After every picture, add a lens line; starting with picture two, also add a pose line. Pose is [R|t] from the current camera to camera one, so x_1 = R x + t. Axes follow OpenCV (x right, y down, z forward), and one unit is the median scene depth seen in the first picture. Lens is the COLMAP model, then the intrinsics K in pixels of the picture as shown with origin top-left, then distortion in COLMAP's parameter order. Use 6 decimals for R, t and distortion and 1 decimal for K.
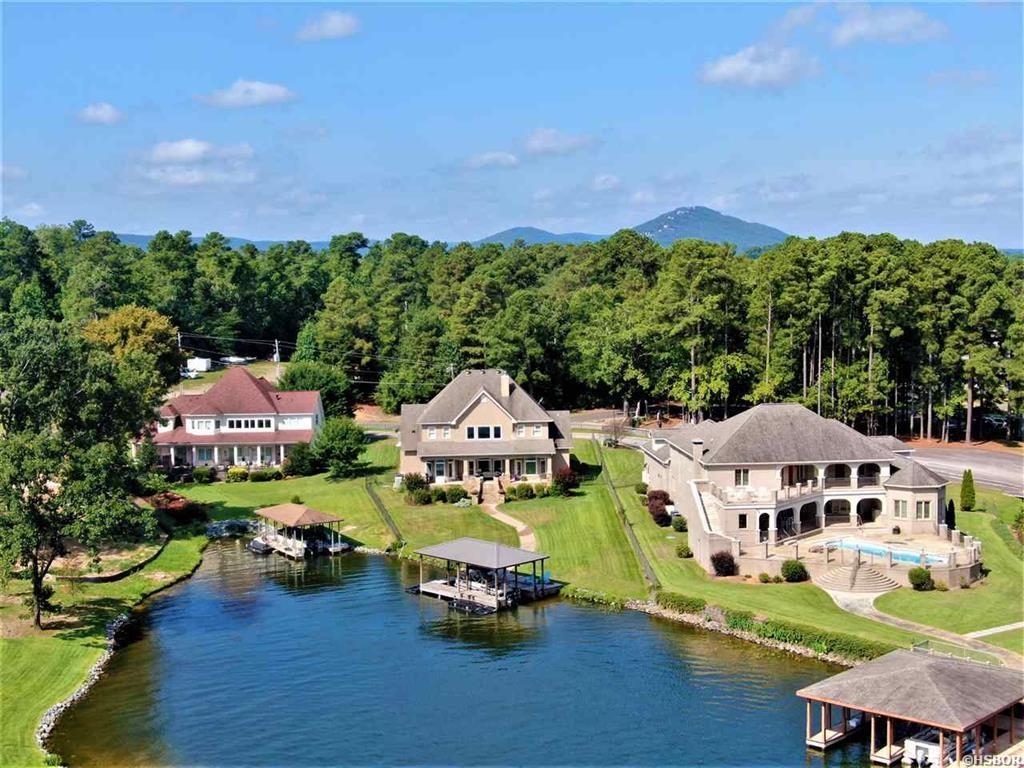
lens RADIAL K [[1406.2, 0, 514.0], [0, 1406.2, 383.1], [0, 0, 1]] dist [0.181307, 0.000000]
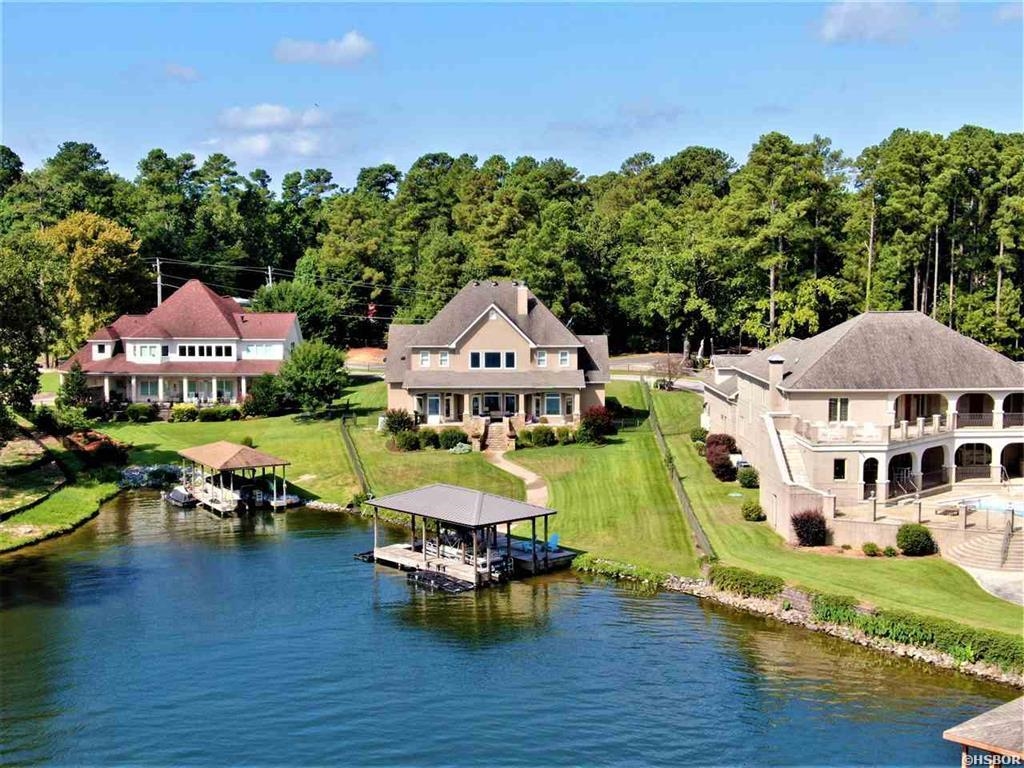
lens RADIAL K [[1430.1, 0, 512.2], [0, 1430.1, 383.2], [0, 0, 1]] dist [0.083548, 0.000000]
pose [[0.998465, 0.015973, -0.053036, 0.028562], [-0.015556, 0.999845, 0.008276, 0.038964], [0.053160, -0.007438, 0.998558, 0.215151]]
